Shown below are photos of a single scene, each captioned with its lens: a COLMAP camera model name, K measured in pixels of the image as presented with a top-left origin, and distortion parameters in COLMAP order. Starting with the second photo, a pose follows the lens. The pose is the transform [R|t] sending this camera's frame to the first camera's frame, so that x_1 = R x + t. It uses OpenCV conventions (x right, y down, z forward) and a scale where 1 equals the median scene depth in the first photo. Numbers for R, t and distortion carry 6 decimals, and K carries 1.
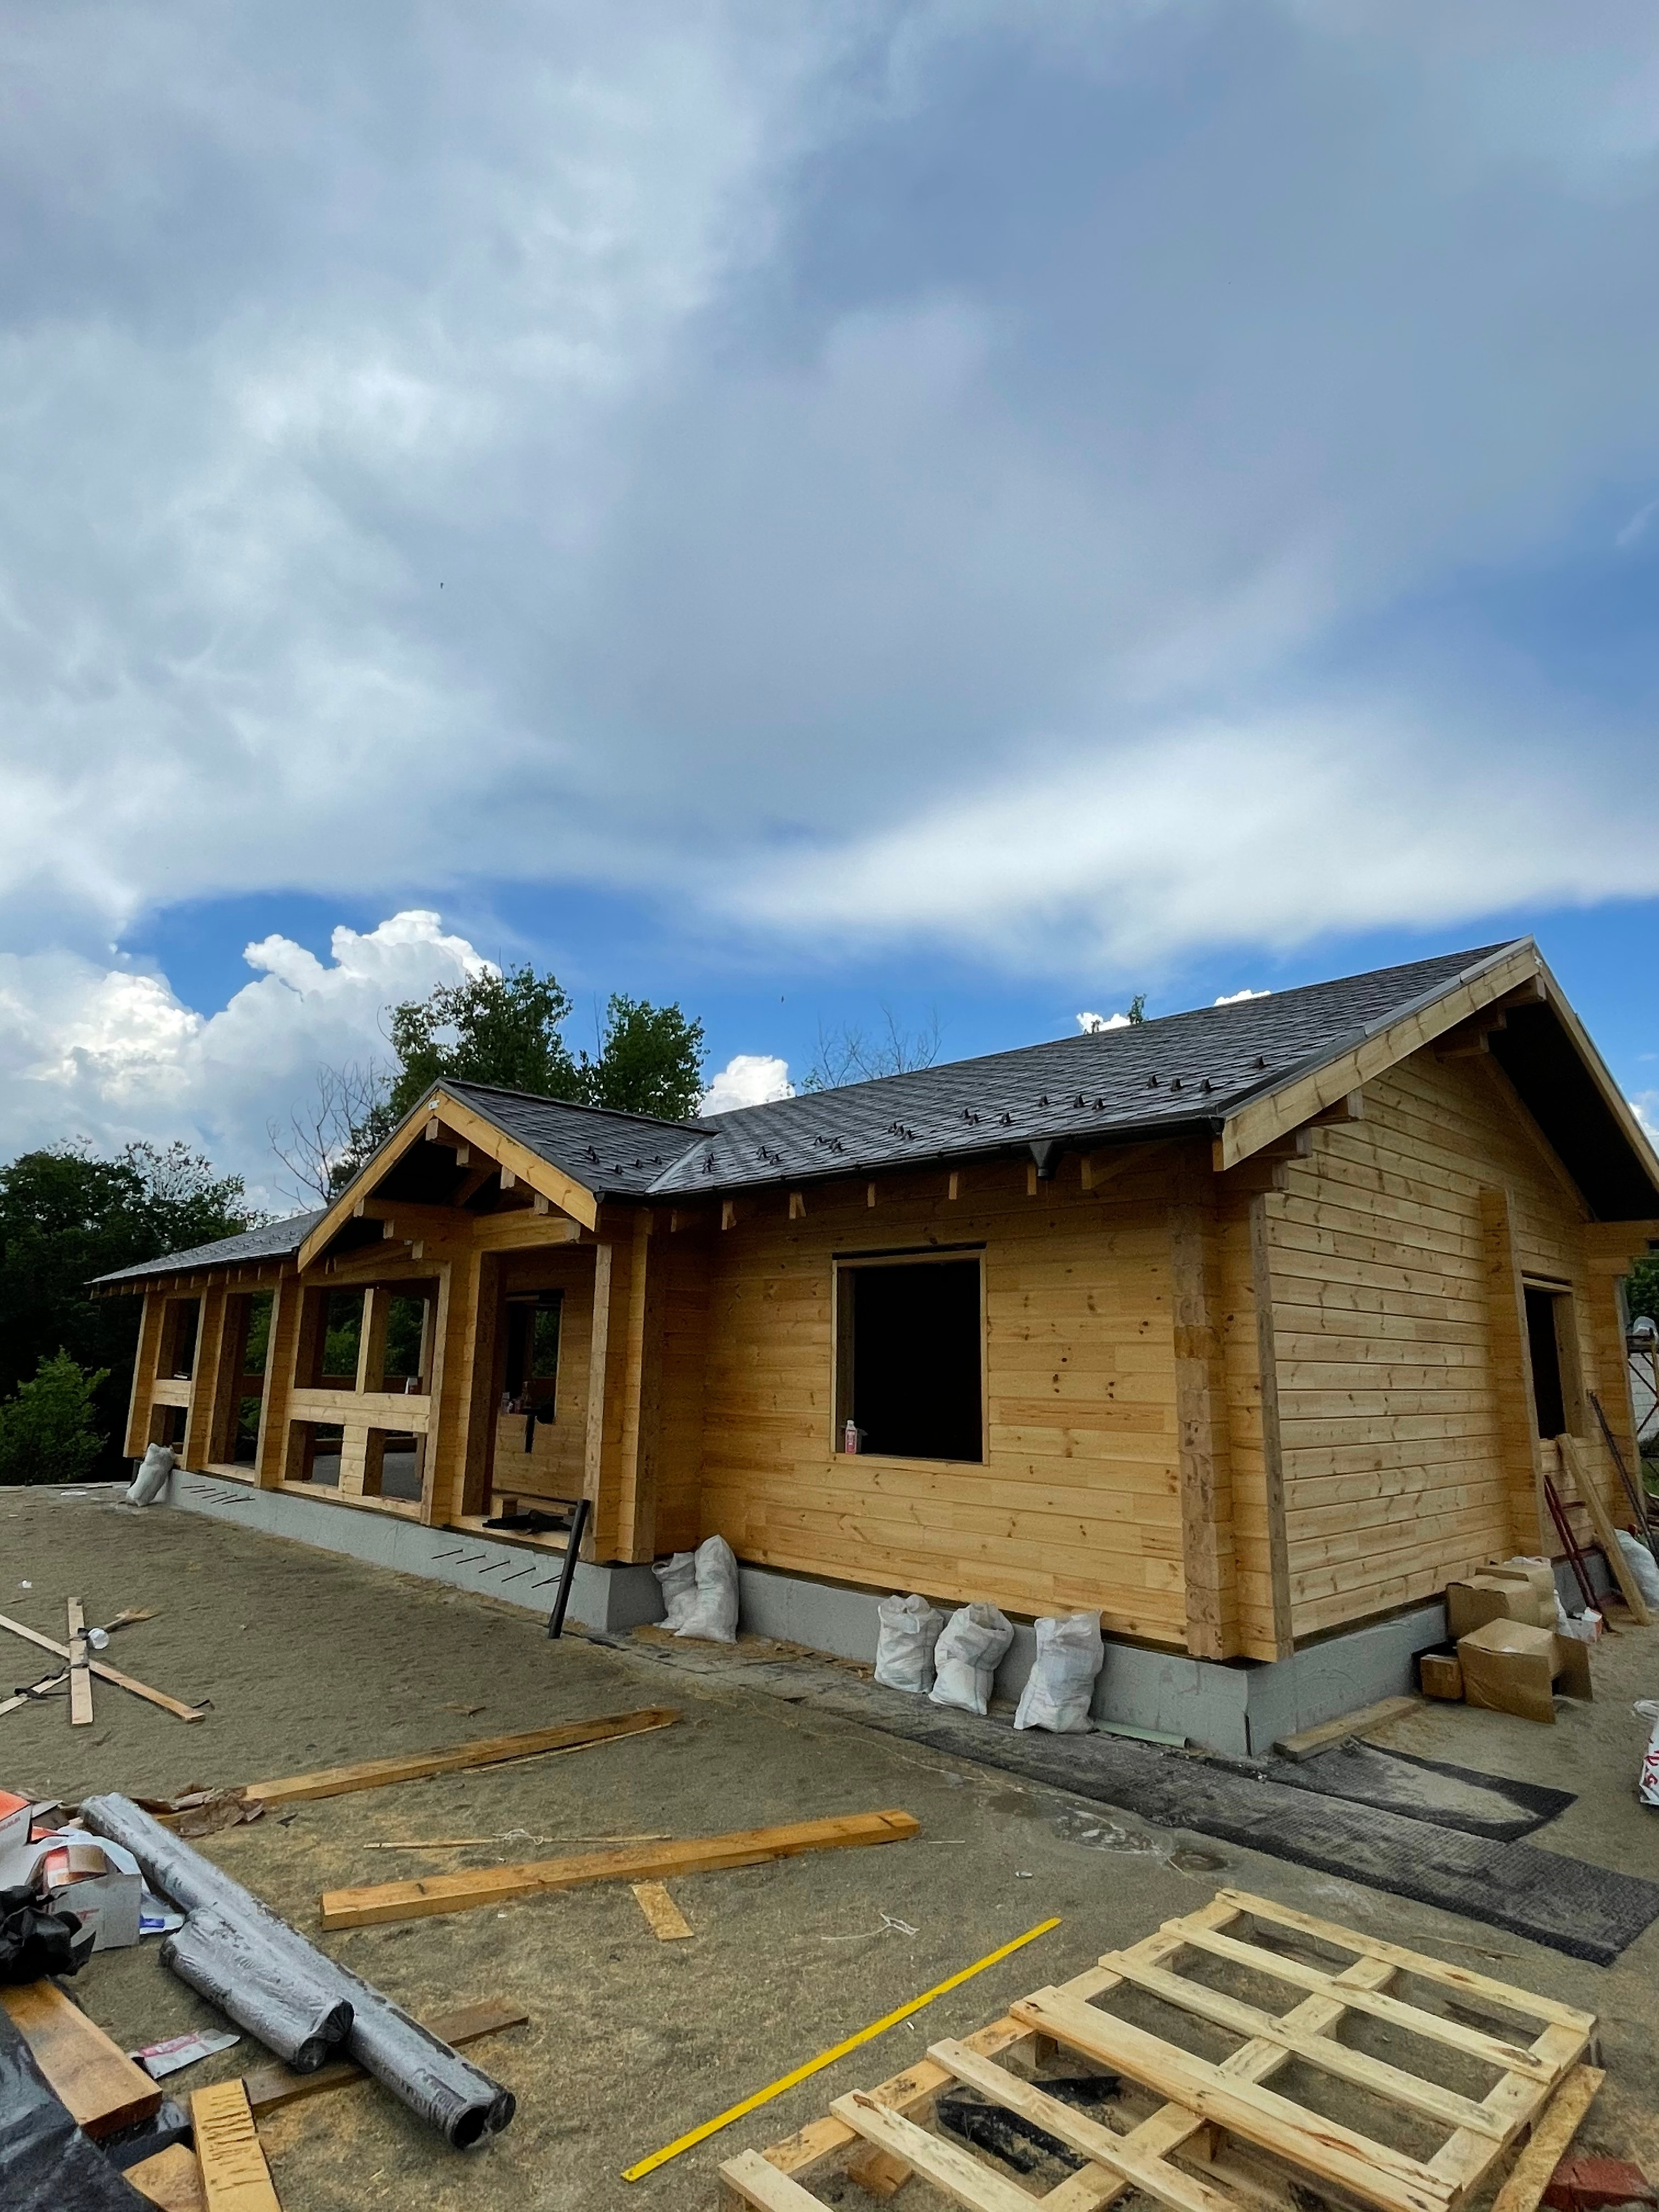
lens RADIAL K [[1227.0, 0, 821.0], [0, 1227.0, 1101.8], [0, 0, 1]] dist [-0.005473, -0.000724]
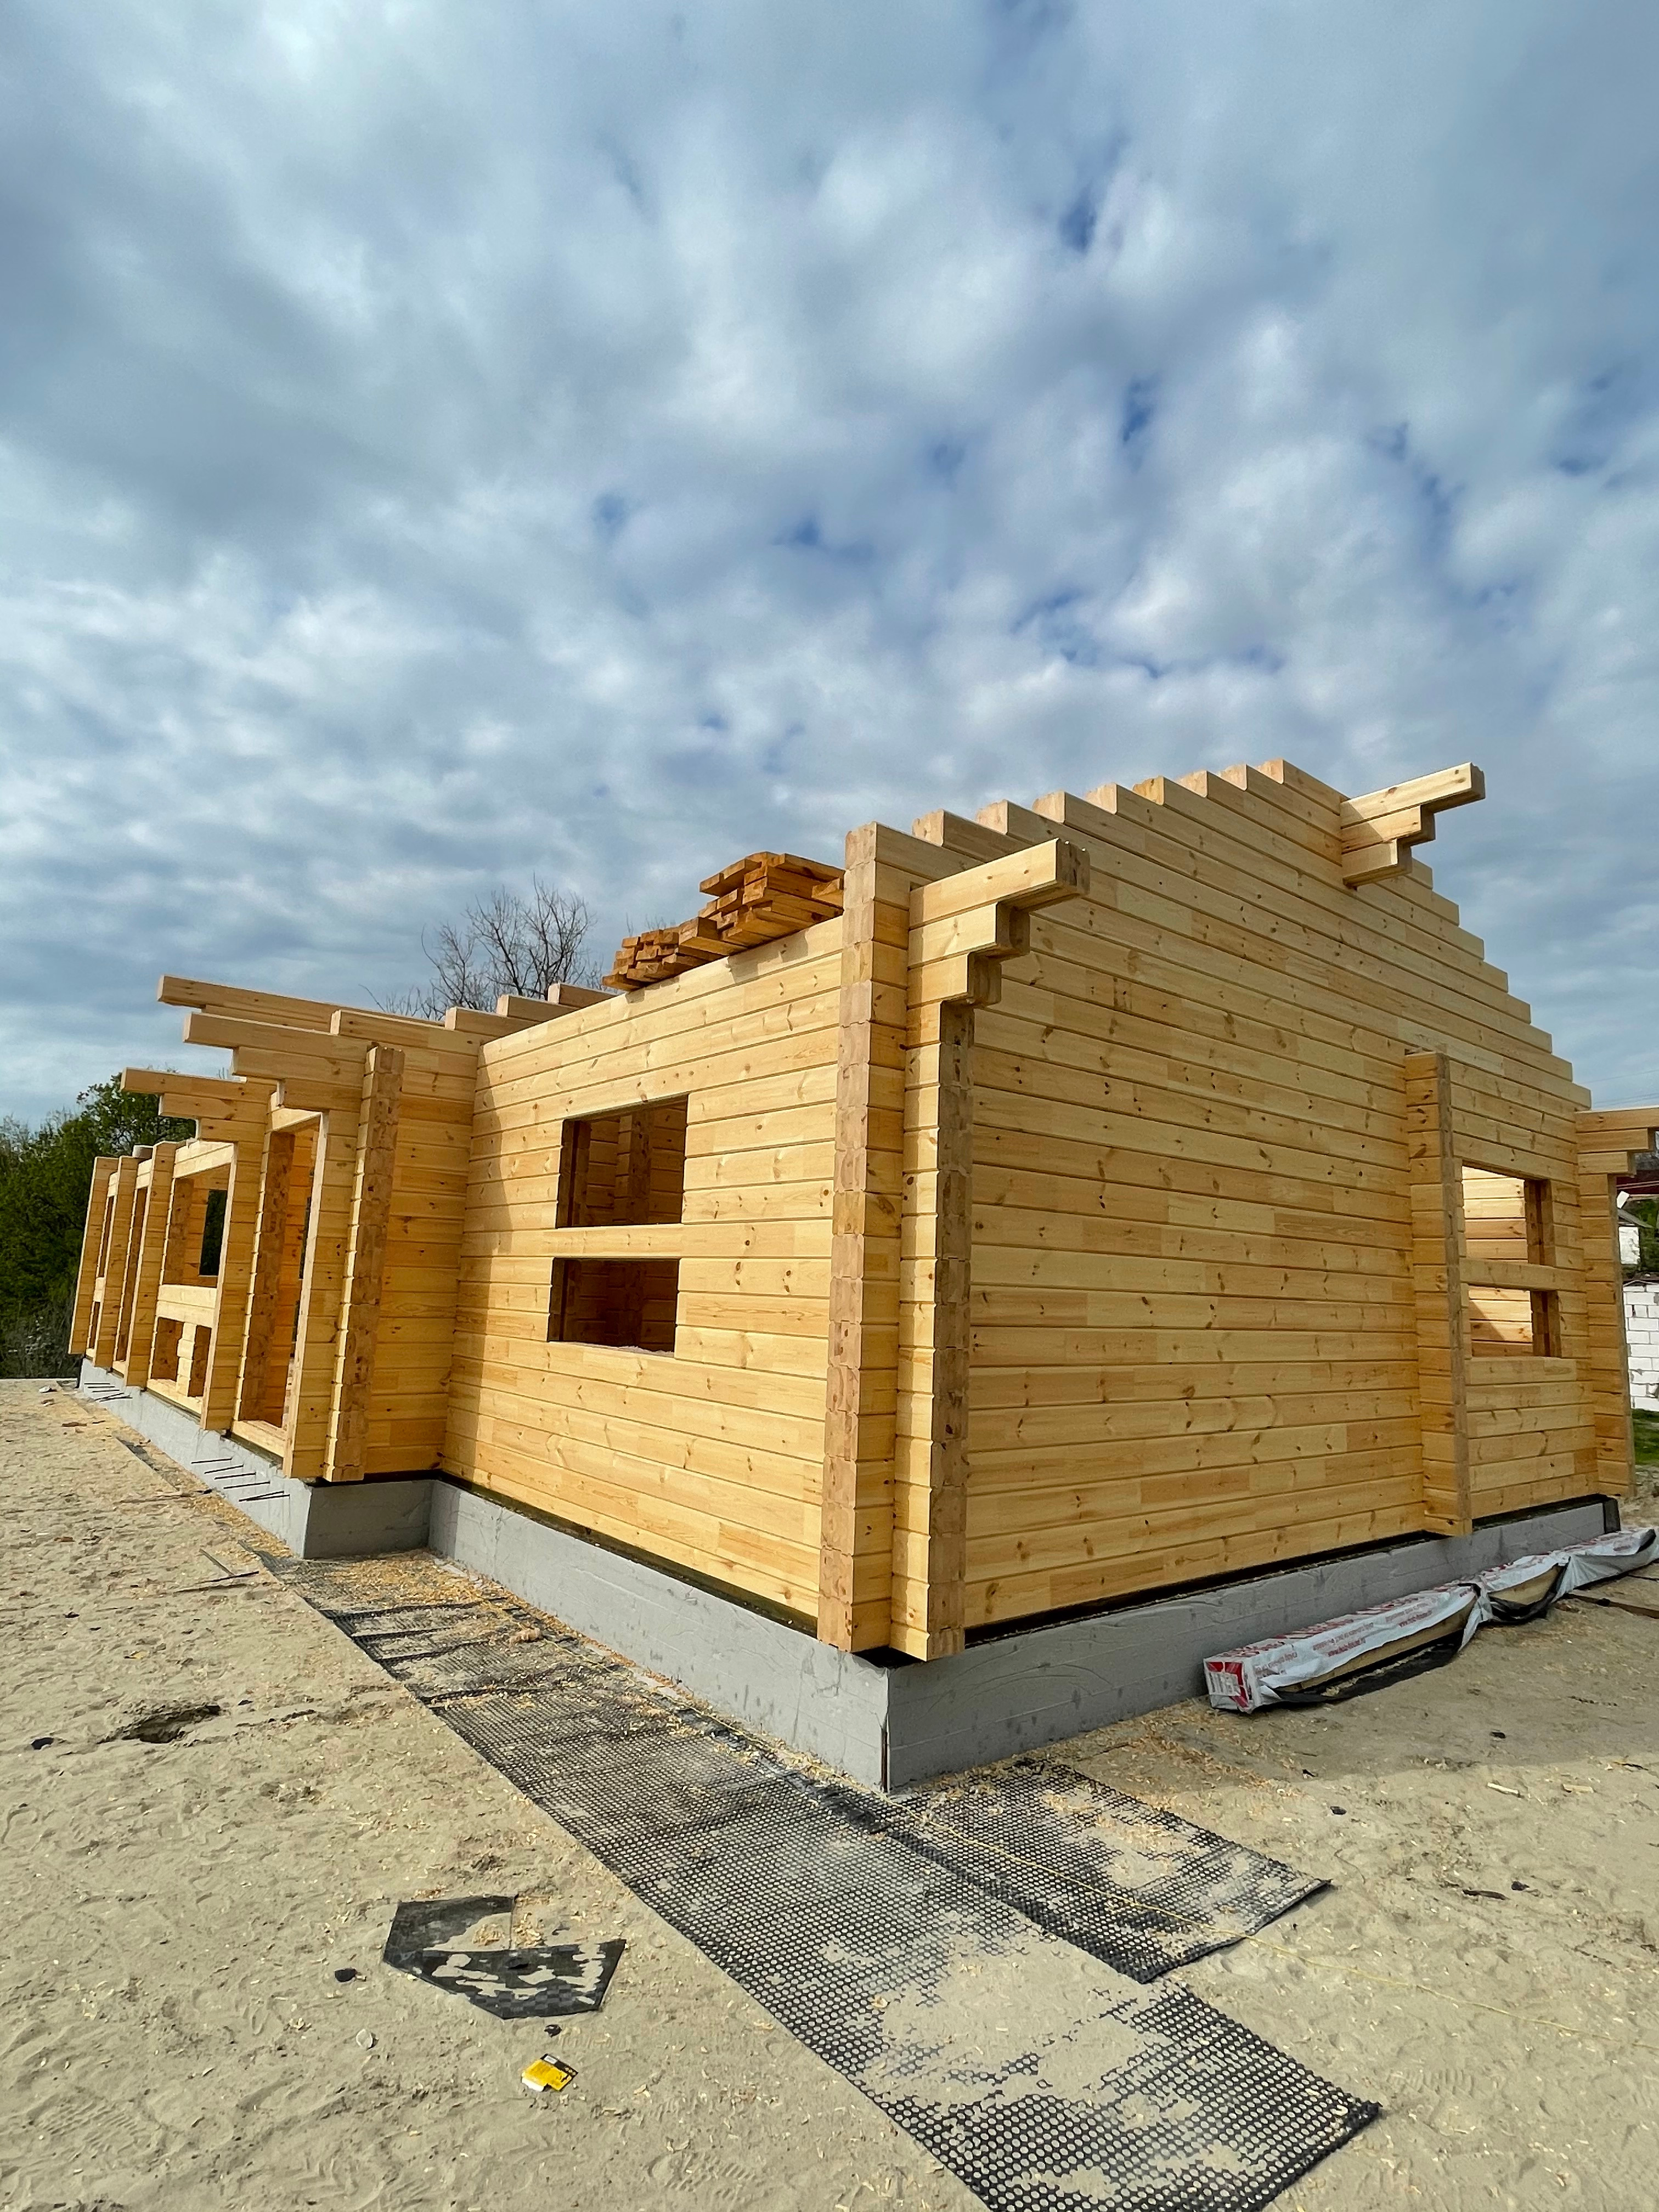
lens RADIAL K [[1161.9, 0, 819.1], [0, 1161.9, 1102.7], [0, 0, 1]] dist [-0.013164, -0.002140]
pose [[0.995083, 0.004719, -0.098933, 0.279182], [0.000049, 0.998841, 0.048133, 0.079101], [0.099046, -0.047901, 0.993929, 0.260150]]
